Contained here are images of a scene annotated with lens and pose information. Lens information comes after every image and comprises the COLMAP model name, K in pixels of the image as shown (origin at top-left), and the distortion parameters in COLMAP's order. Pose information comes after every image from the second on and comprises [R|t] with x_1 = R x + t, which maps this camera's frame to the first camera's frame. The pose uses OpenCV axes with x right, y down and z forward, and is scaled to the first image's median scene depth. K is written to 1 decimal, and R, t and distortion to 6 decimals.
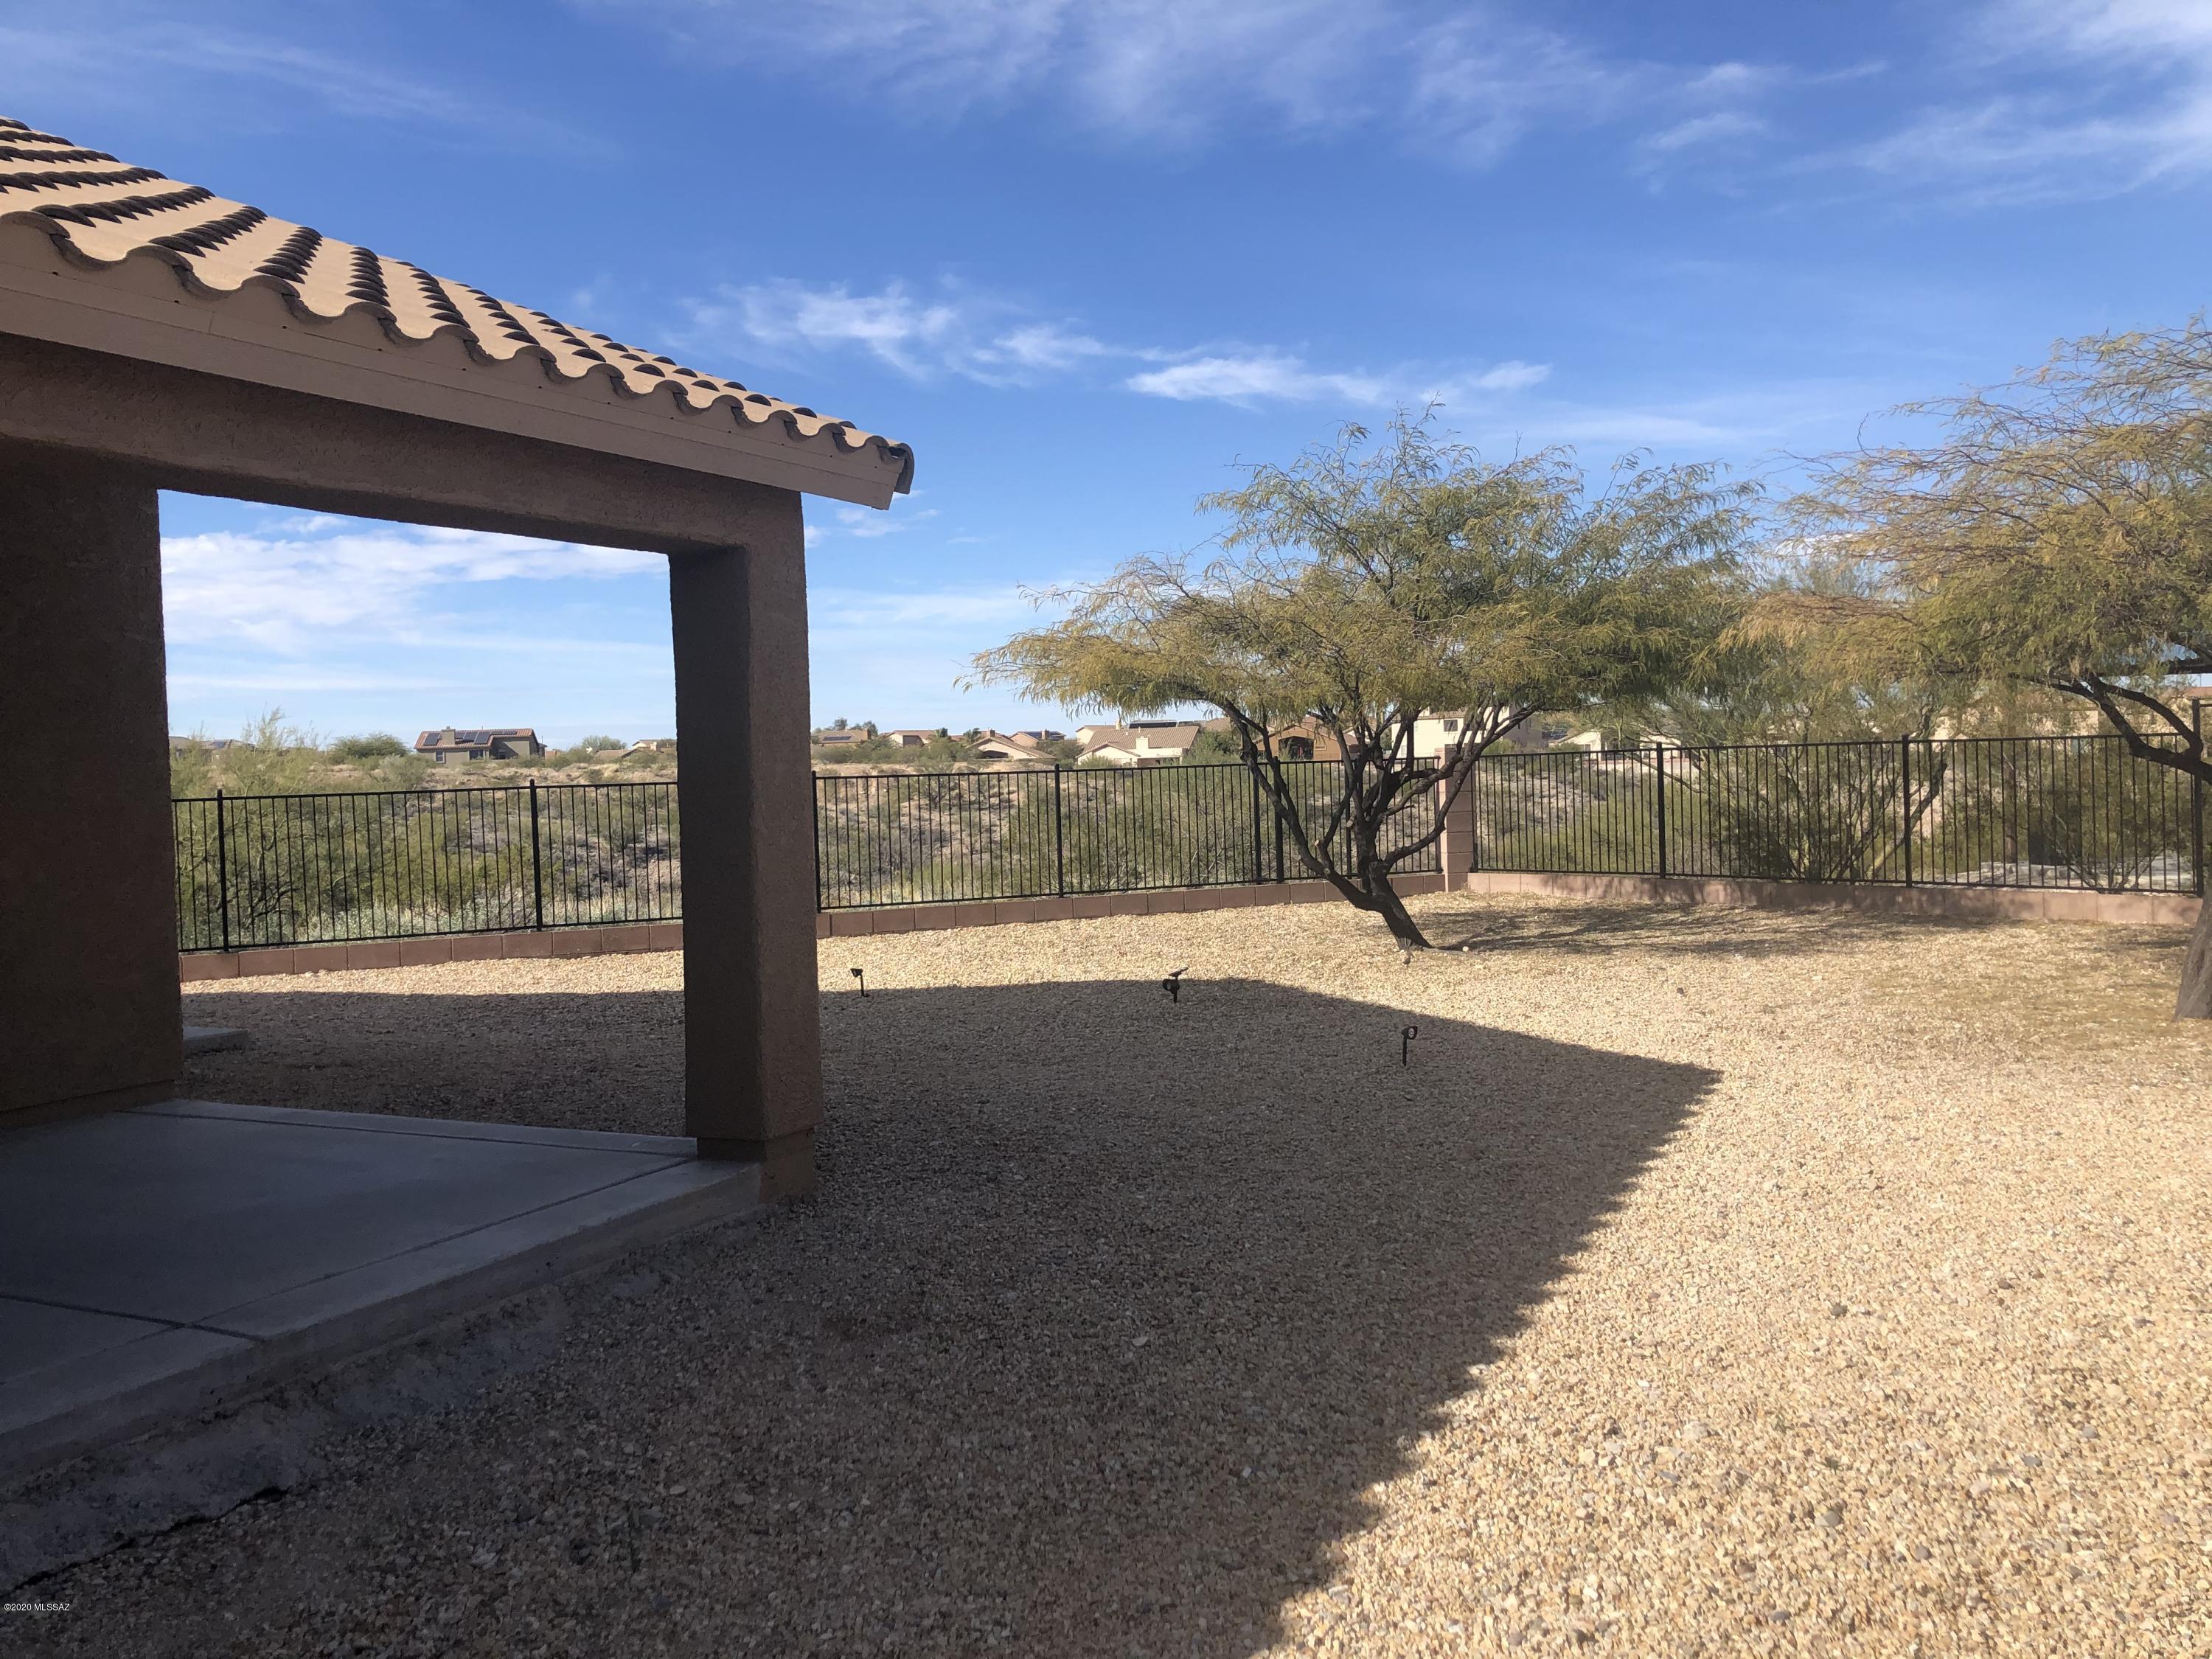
lens RADIAL K [[1772.1, 0, 1098.4], [0, 1772.1, 831.4], [0, 0, 1]] dist [0.040478, -0.036479]
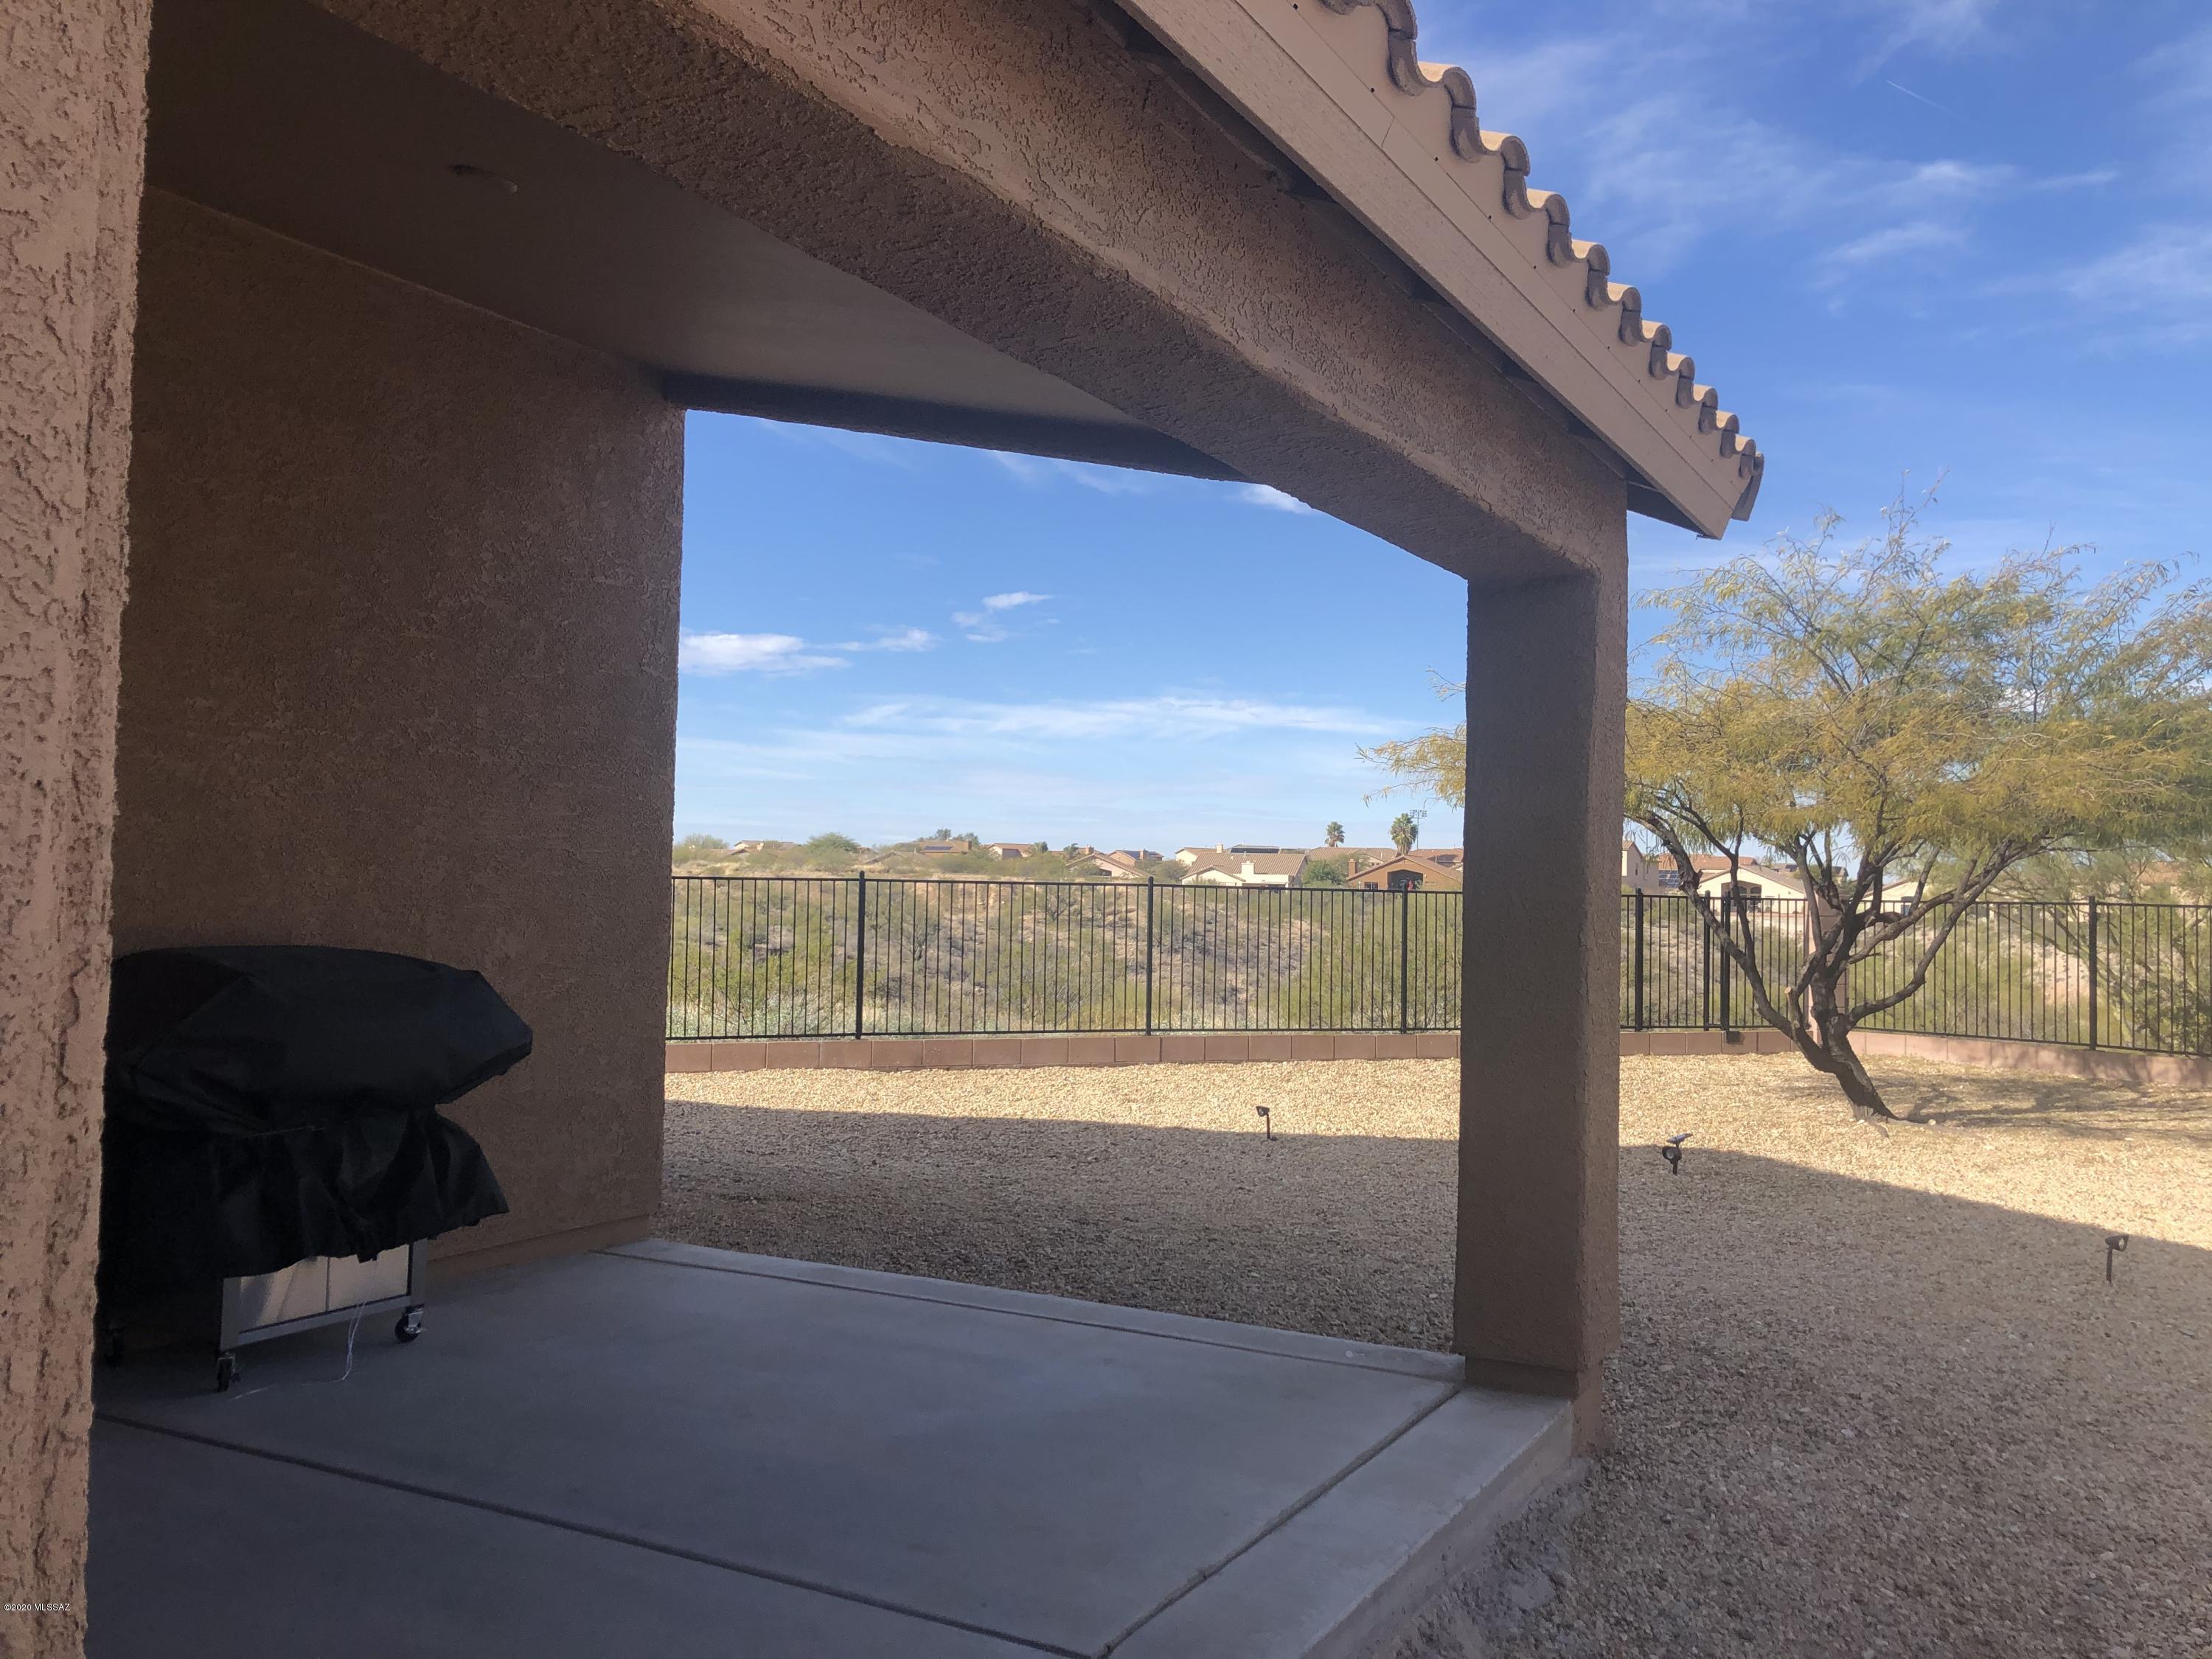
lens RADIAL K [[1772.1, 0, 1093.2], [0, 1772.1, 810.3], [0, 0, 1]] dist [0.040478, -0.036479]
pose [[0.997740, 0.050066, -0.044811, -0.263266], [-0.053497, 0.995442, -0.078953, 0.008334], [0.040654, 0.081172, 0.995871, 0.170679]]
